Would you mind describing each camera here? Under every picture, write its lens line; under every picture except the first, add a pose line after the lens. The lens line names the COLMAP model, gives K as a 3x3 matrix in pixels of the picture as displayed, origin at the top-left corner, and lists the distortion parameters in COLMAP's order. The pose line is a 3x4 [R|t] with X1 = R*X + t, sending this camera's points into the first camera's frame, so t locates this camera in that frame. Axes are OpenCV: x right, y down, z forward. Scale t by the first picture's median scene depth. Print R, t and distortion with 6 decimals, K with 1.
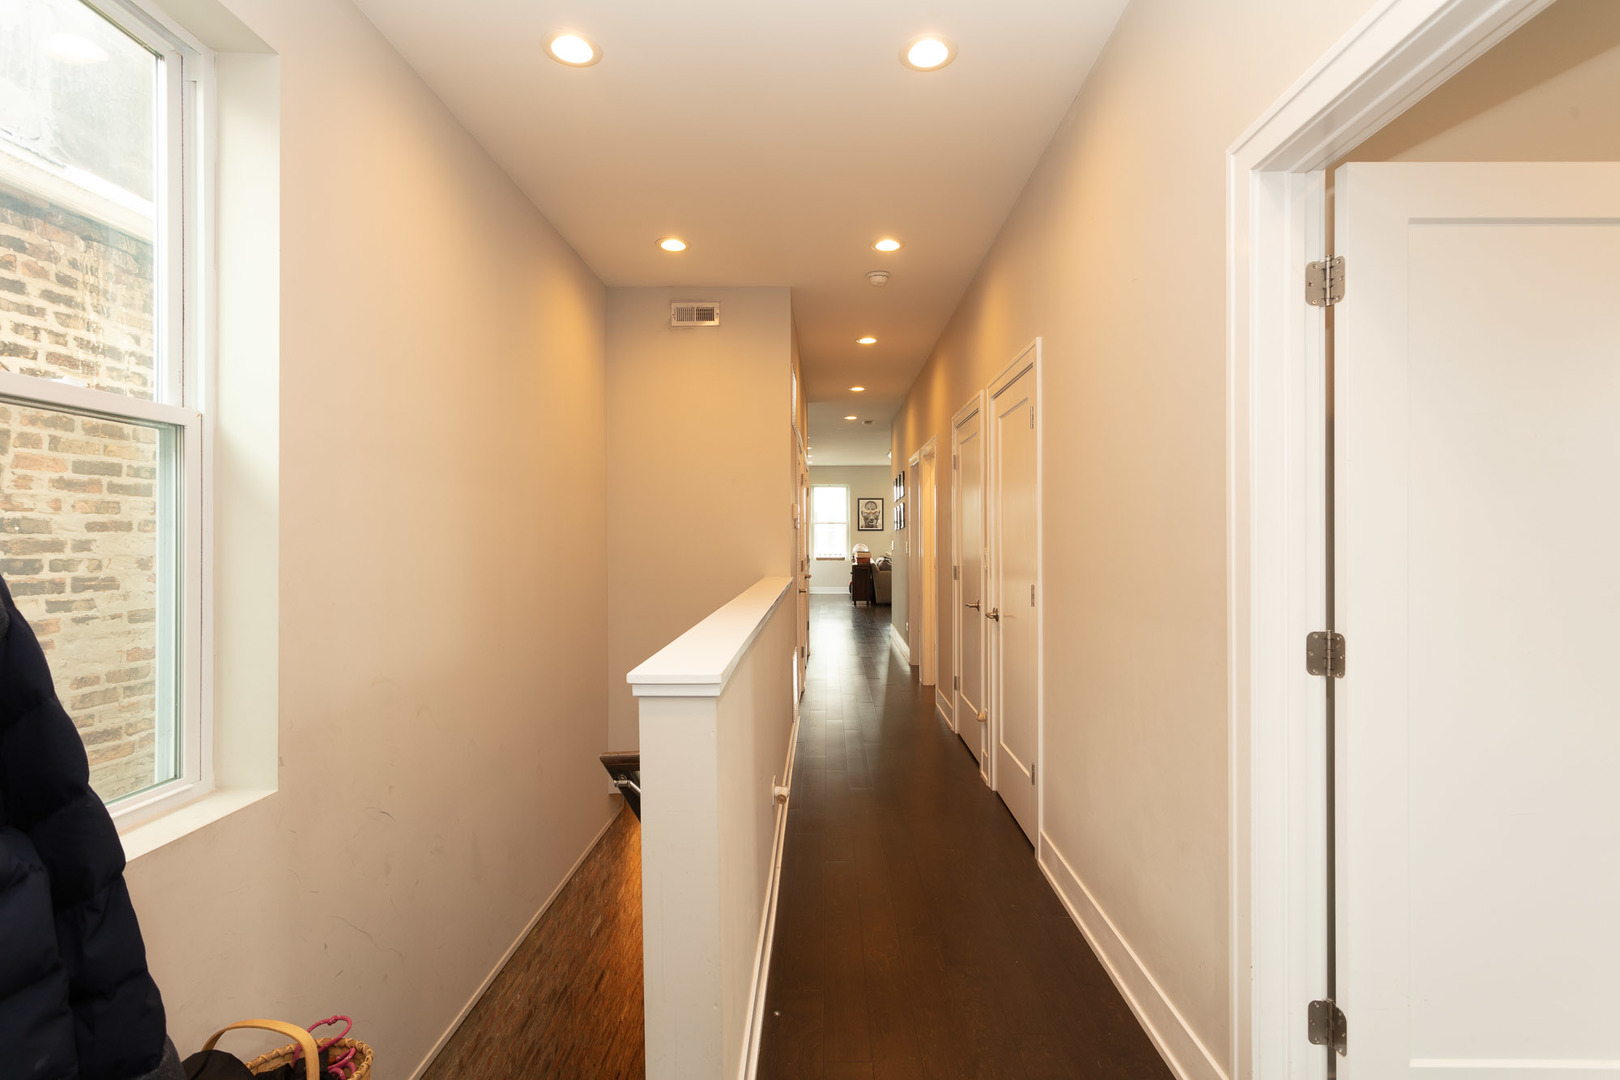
lens RADIAL K [[777.1, 0, 818.0], [0, 777.1, 532.3], [0, 0, 1]] dist [-0.006118, -0.000508]
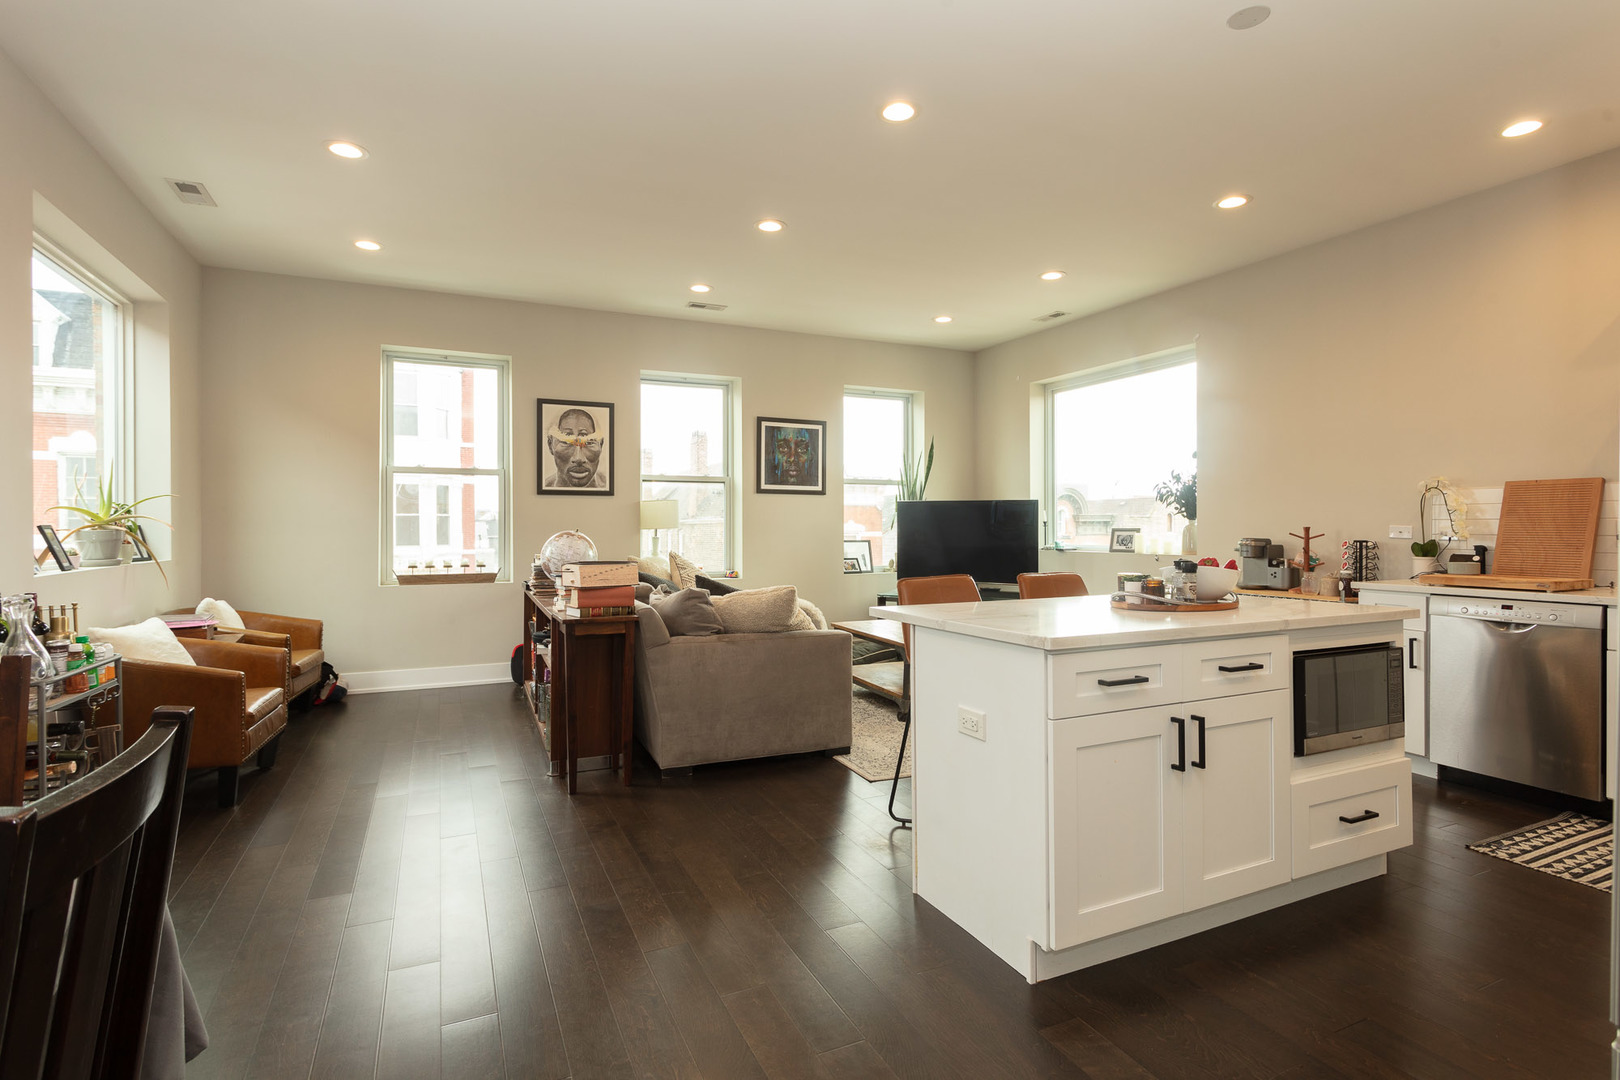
lens RADIAL K [[779.3, 0, 809.3], [0, 779.3, 526.3], [0, 0, 1]] dist [0.002368, 0.000948]
pose [[0.897096, 0.000718, 0.441835, 0.023678], [-0.001453, 0.999998, 0.001327, 0.037063], [-0.441834, -0.001832, 0.897095, 2.069475]]
